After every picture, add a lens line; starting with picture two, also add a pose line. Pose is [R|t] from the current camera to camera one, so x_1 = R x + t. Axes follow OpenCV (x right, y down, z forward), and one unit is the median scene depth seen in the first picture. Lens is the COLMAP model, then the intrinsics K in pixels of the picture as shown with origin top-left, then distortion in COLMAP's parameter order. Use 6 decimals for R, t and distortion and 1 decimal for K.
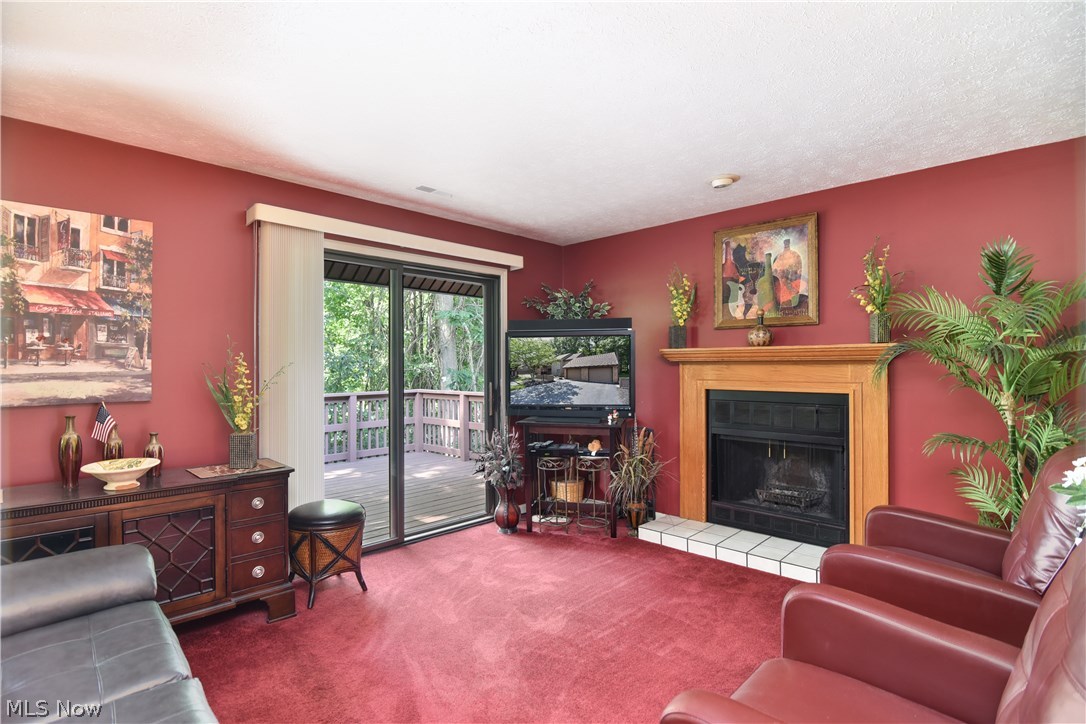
lens RADIAL K [[527.6, 0, 543.0], [0, 527.6, 362.0], [0, 0, 1]] dist [-0.034791, 0.000149]
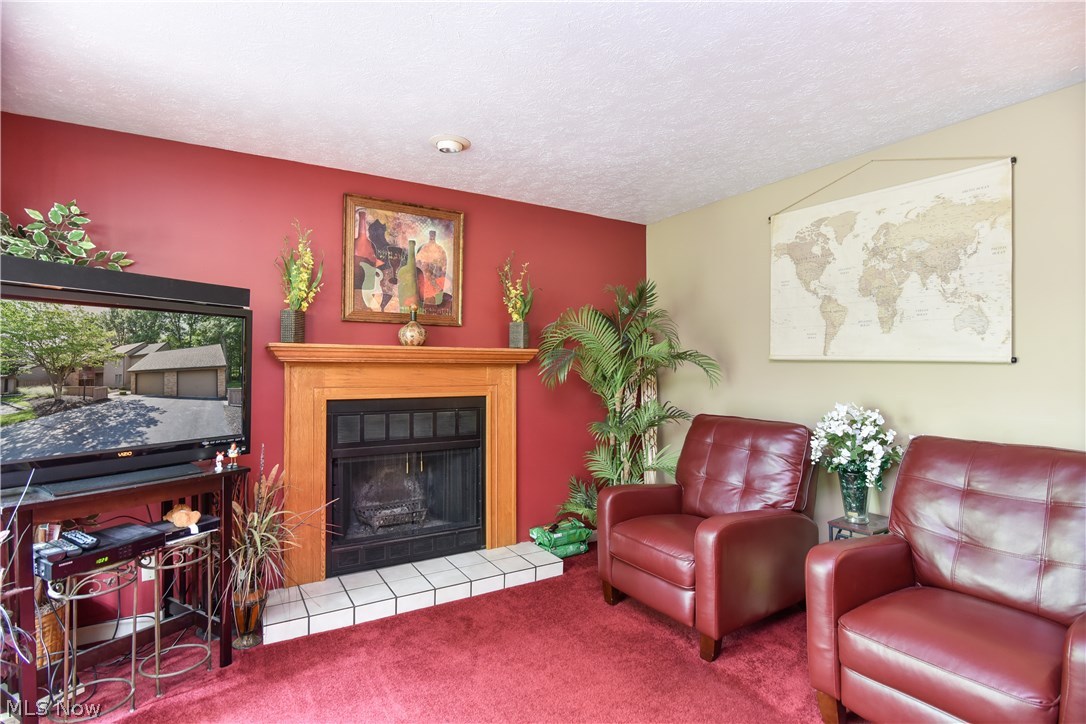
lens RADIAL K [[527.6, 0, 543.0], [0, 527.6, 362.0], [0, 0, 1]] dist [-0.034791, 0.000149]
pose [[0.251870, 0.015882, 0.967631, -0.333154], [-0.009017, 0.999860, -0.014064, 0.005744], [-0.967719, -0.005183, 0.251978, 0.519872]]
